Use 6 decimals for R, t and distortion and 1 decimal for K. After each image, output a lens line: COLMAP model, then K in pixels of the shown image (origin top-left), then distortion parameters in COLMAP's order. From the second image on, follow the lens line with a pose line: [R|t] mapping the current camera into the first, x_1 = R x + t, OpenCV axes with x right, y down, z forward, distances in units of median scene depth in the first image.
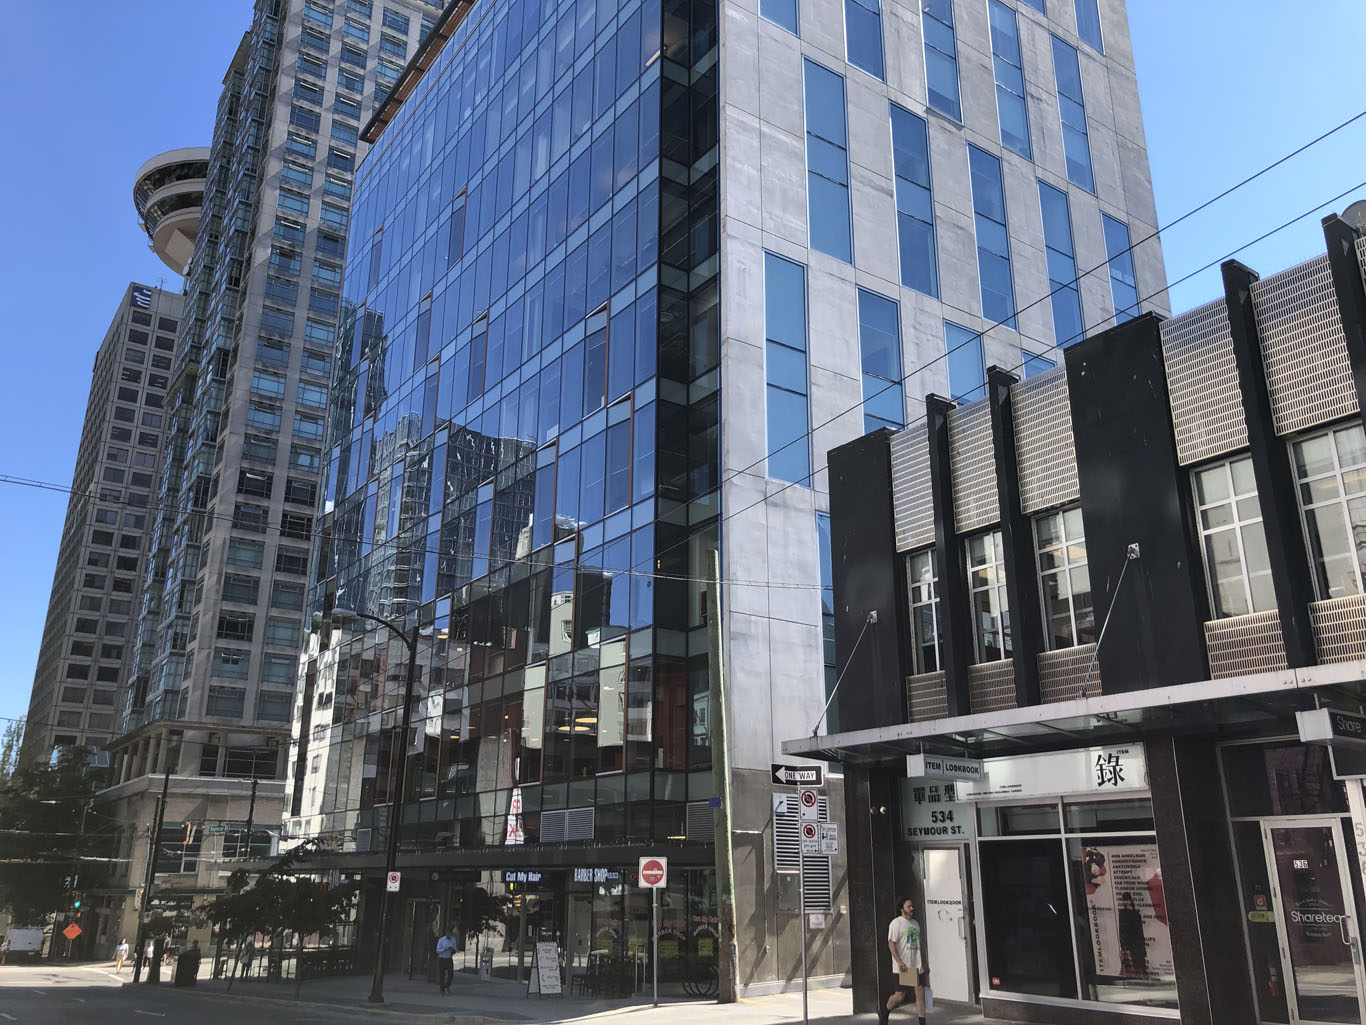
lens RADIAL K [[1122.2, 0, 683.0], [0, 1122.2, 512.5], [0, 0, 1]] dist [-0.005551, -0.012258]
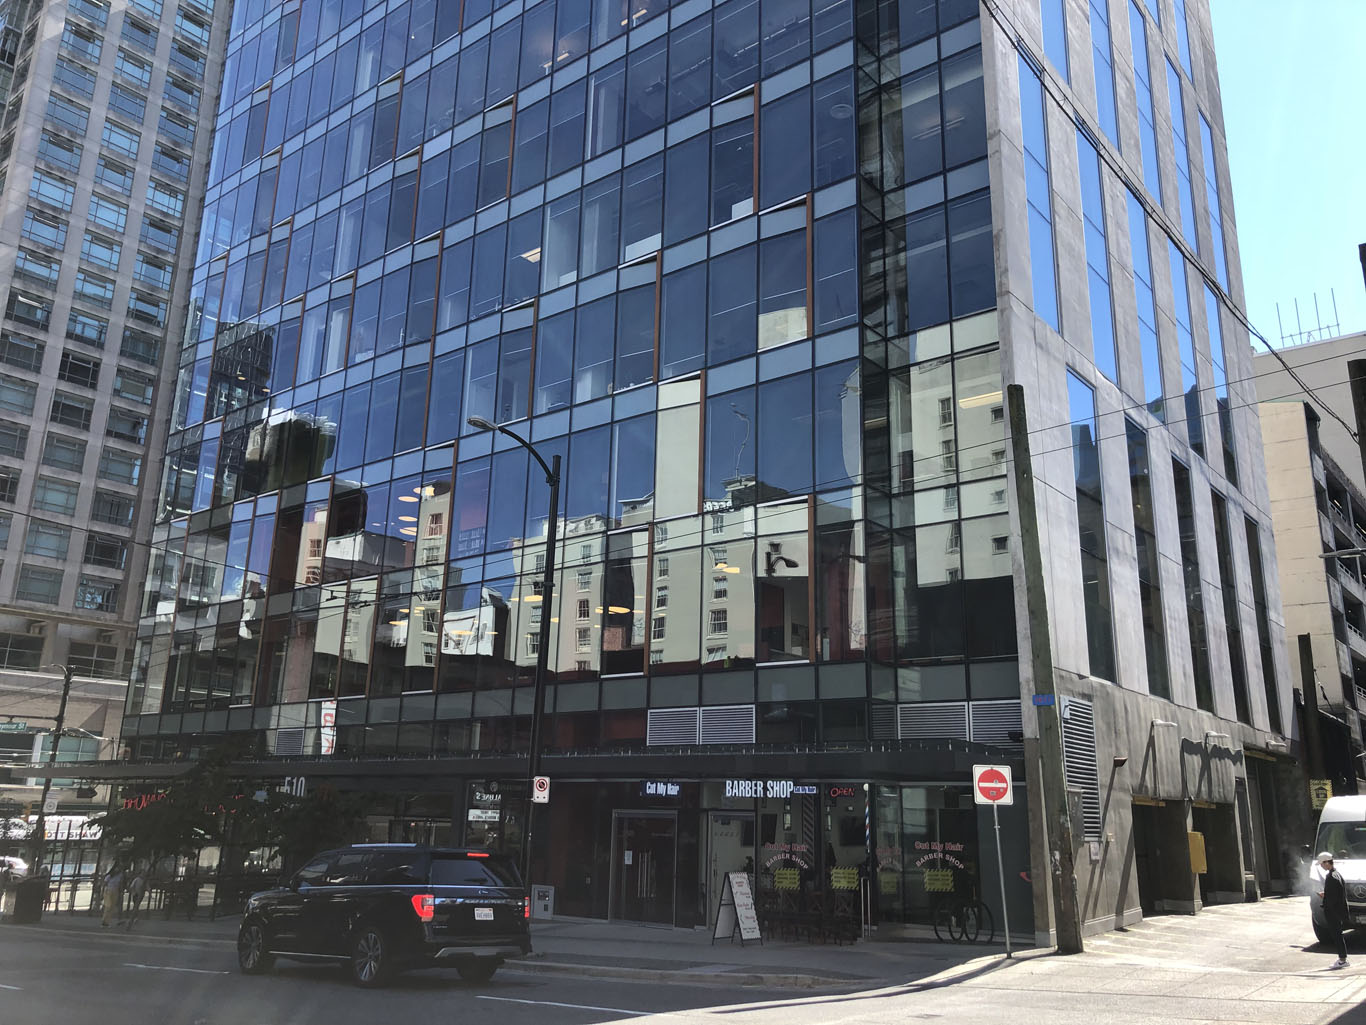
lens RADIAL K [[1115.3, 0, 685.9], [0, 1115.3, 519.6], [0, 0, 1]] dist [0.031917, -0.043868]
pose [[0.962843, 0.089785, 0.254698, -0.117794], [-0.105473, 0.993234, 0.048595, 0.034609], [-0.248612, -0.073653, 0.965799, 0.090445]]
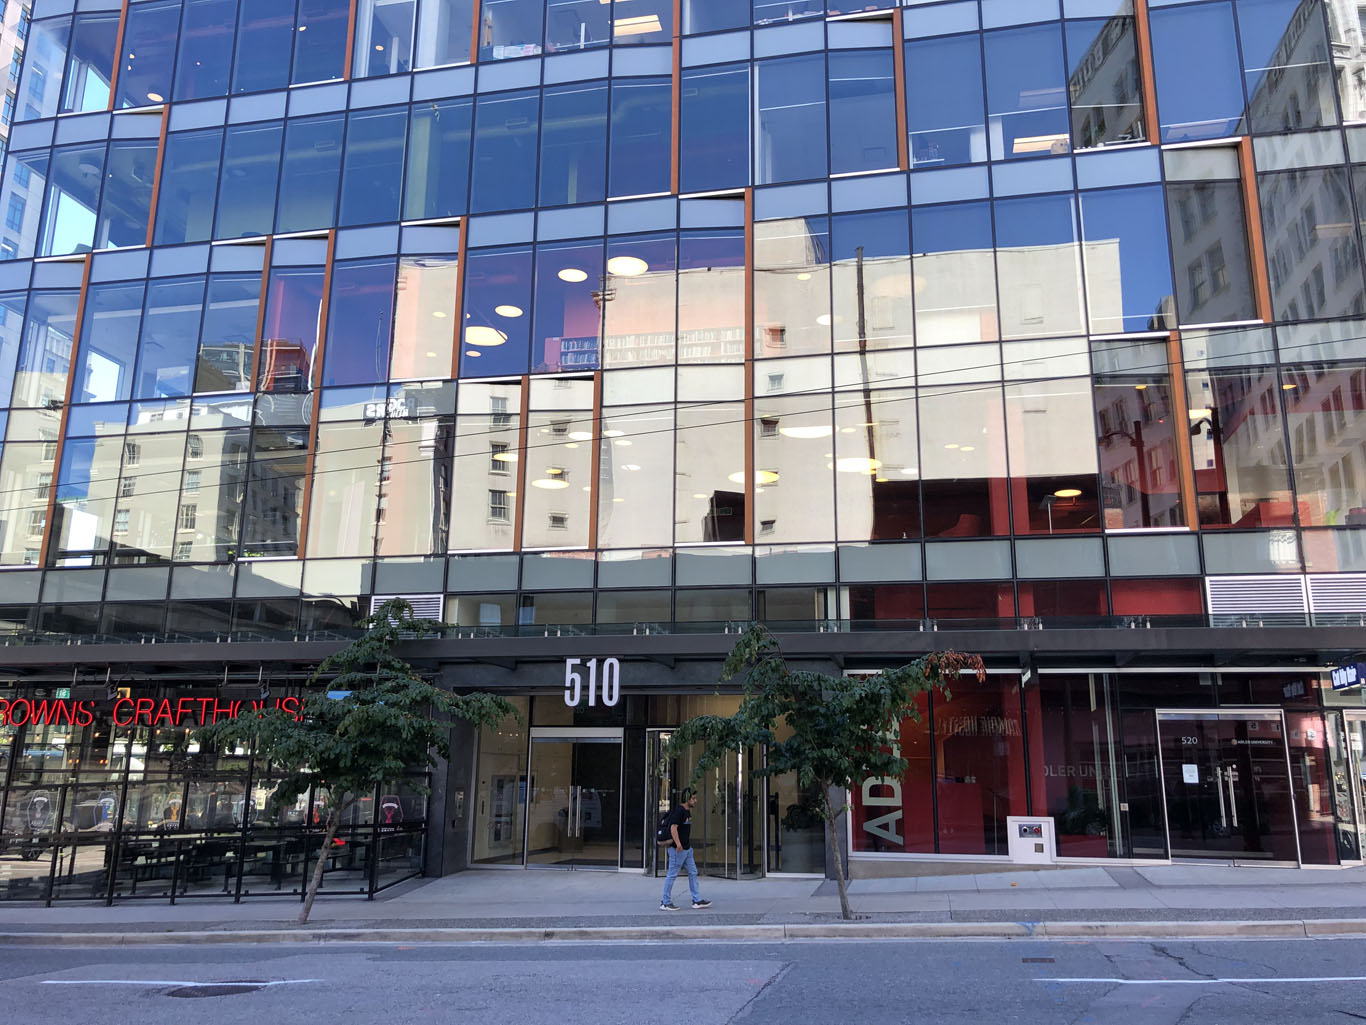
lens RADIAL K [[1150.3, 0, 685.1], [0, 1150.3, 460.2], [0, 0, 1]] dist [0.014091, 0.000920]
pose [[0.751679, 0.170807, 0.637027, -0.262859], [-0.217562, 0.976034, -0.004987, 0.097677], [-0.622612, -0.134844, 0.770825, 0.257108]]
